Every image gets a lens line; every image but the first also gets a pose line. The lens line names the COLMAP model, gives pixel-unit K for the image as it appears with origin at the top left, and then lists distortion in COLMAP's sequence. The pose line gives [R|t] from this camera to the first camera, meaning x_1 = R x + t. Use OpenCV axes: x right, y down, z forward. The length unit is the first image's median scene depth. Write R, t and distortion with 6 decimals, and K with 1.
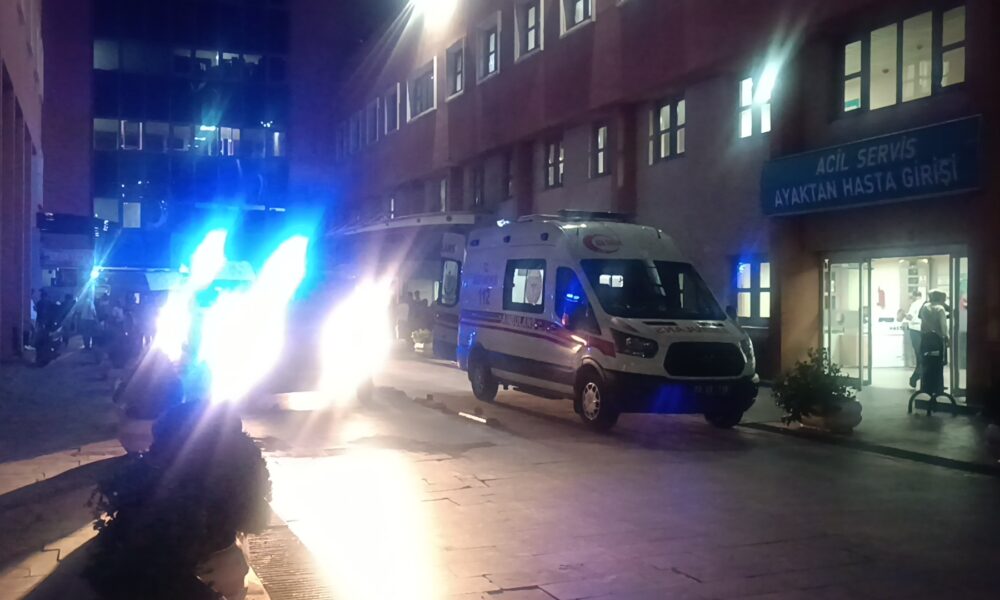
lens RADIAL K [[1004.7, 0, 500.0], [0, 1004.7, 300.0], [0, 0, 1]] dist [0.045166, -0.079142]
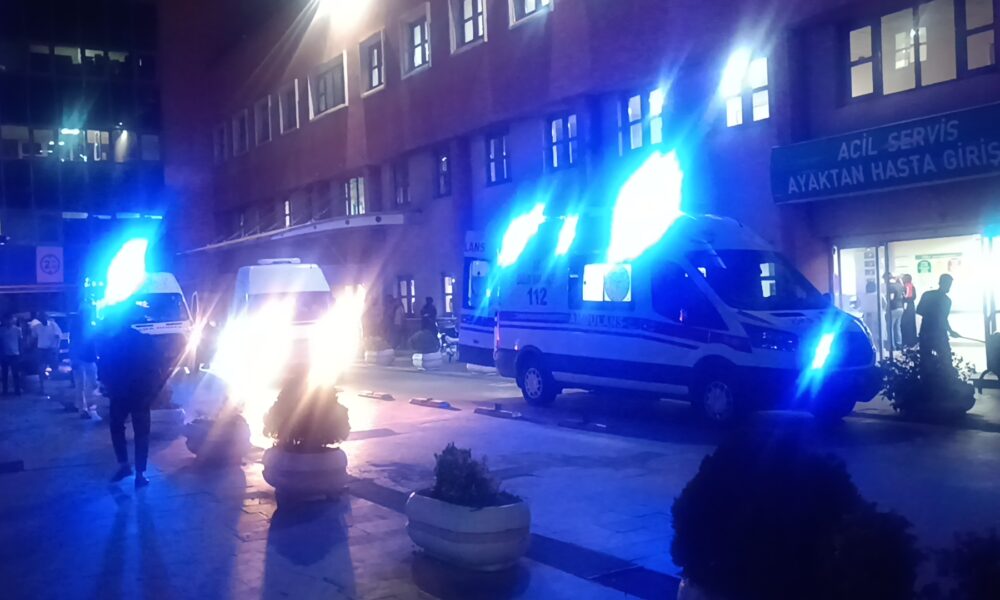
lens RADIAL K [[1004.7, 0, 500.0], [0, 1004.7, 300.0], [0, 0, 1]] dist [0.045166, -0.079142]
pose [[0.984985, -0.046418, 0.166280, -0.179537], [0.046401, 0.998915, 0.003989, -0.004934], [-0.166285, 0.003787, 0.986071, 0.066874]]
